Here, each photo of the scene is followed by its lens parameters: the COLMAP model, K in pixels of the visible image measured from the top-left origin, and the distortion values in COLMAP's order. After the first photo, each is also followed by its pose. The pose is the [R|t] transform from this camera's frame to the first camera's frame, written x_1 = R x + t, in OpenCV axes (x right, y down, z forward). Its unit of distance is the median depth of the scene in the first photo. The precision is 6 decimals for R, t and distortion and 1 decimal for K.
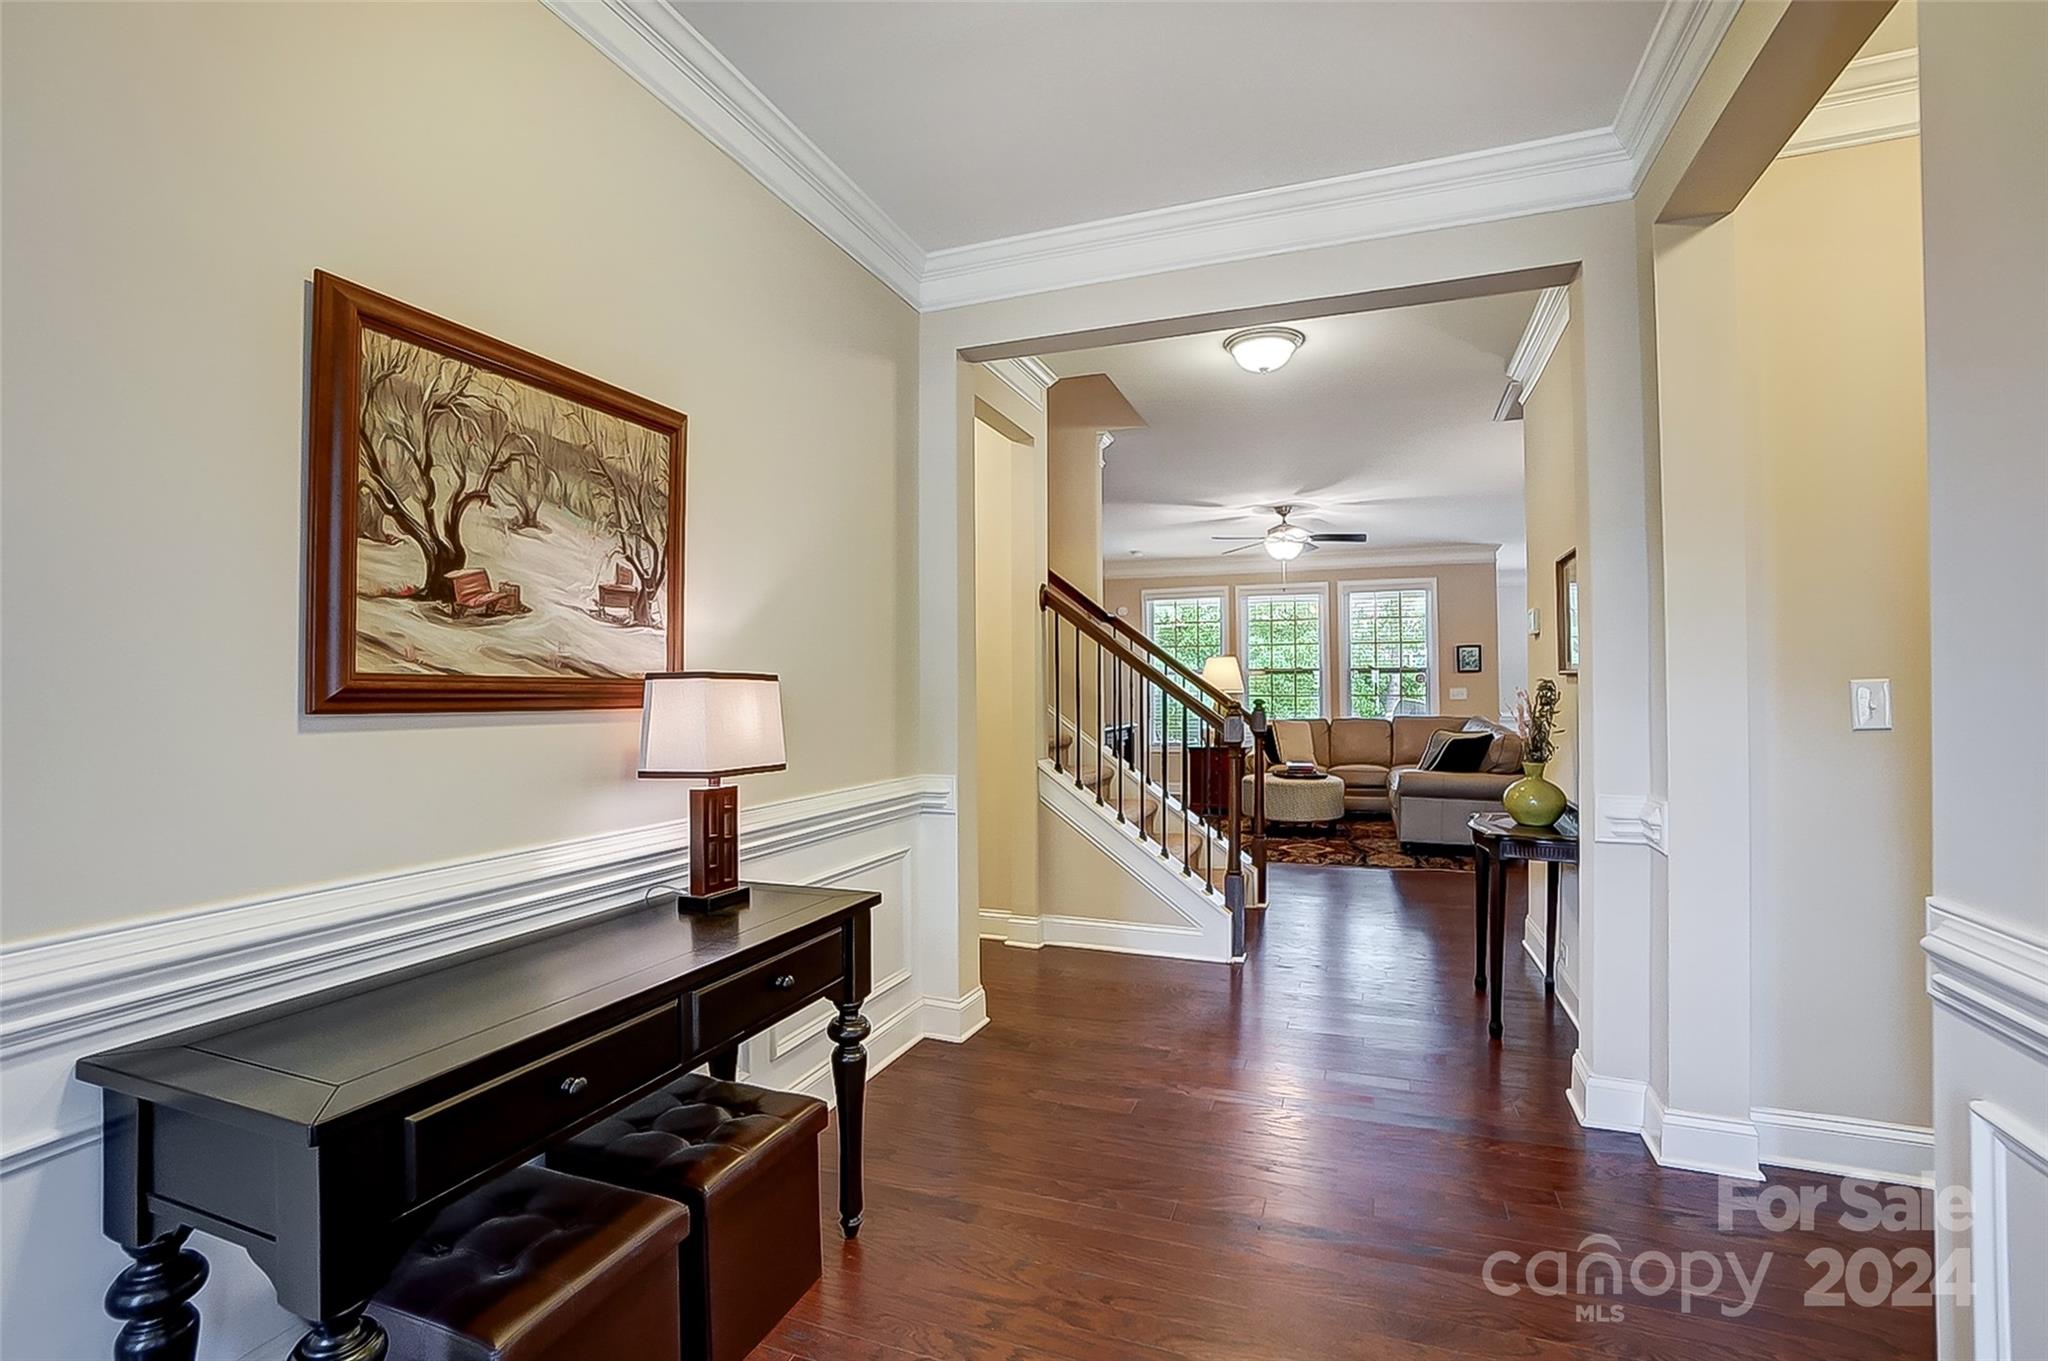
lens RADIAL K [[925.0, 0, 1032.2], [0, 925.0, 681.7], [0, 0, 1]] dist [-0.041455, 0.006753]
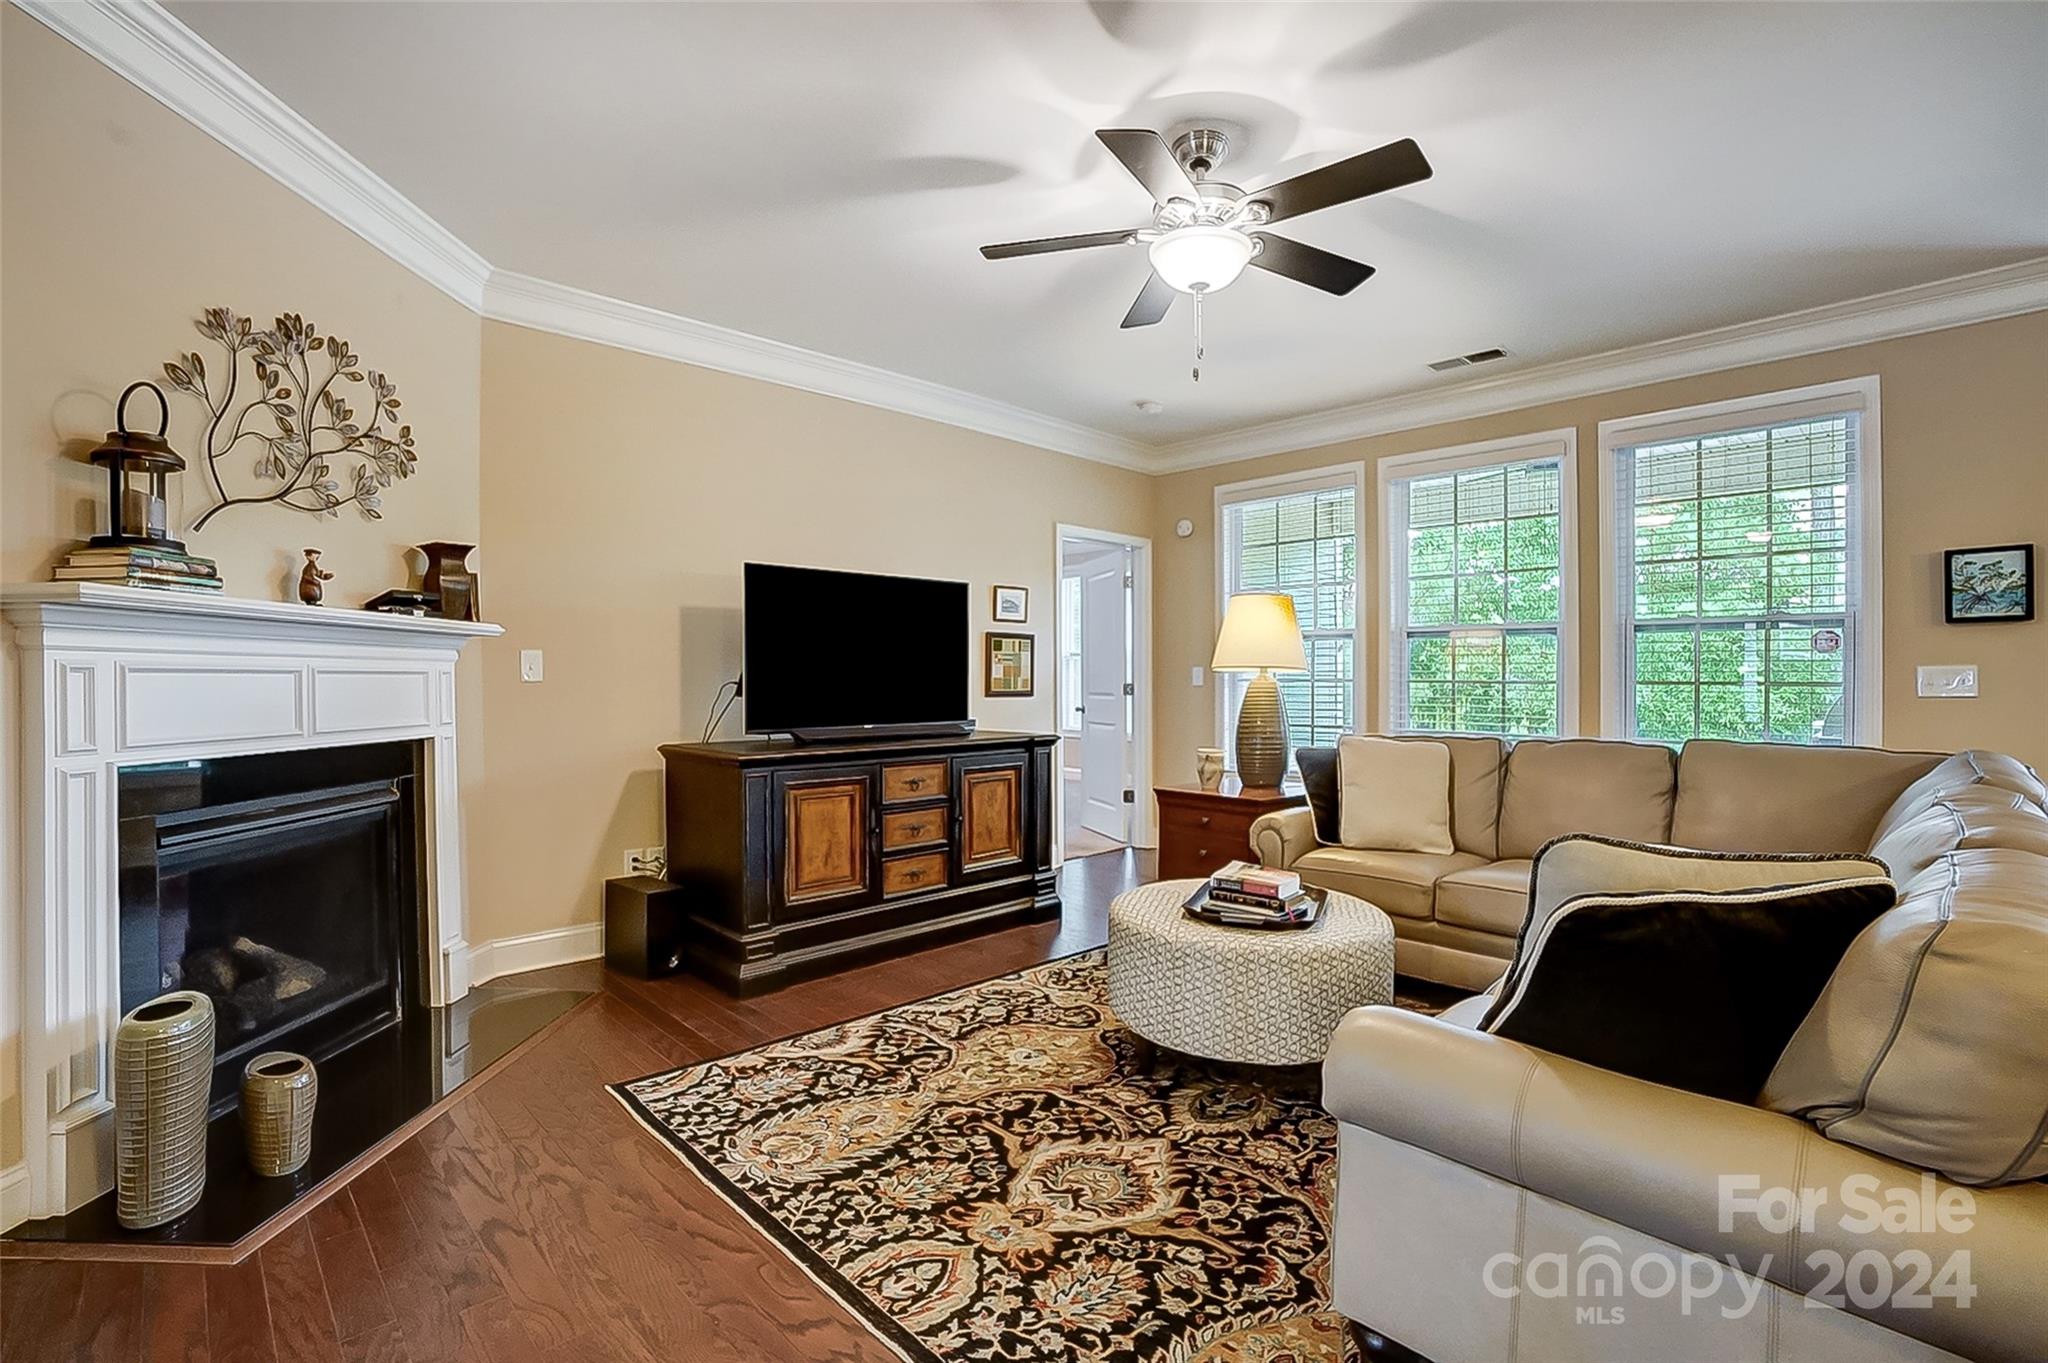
lens RADIAL K [[925.0, 0, 1019.6], [0, 925.0, 673.7], [0, 0, 1]] dist [-0.041455, 0.006753]
pose [[0.902227, 0.002696, -0.431254, 0.306038], [0.002994, 0.999917, 0.012513, 0.006633], [0.431252, -0.012581, 0.902144, 0.548799]]
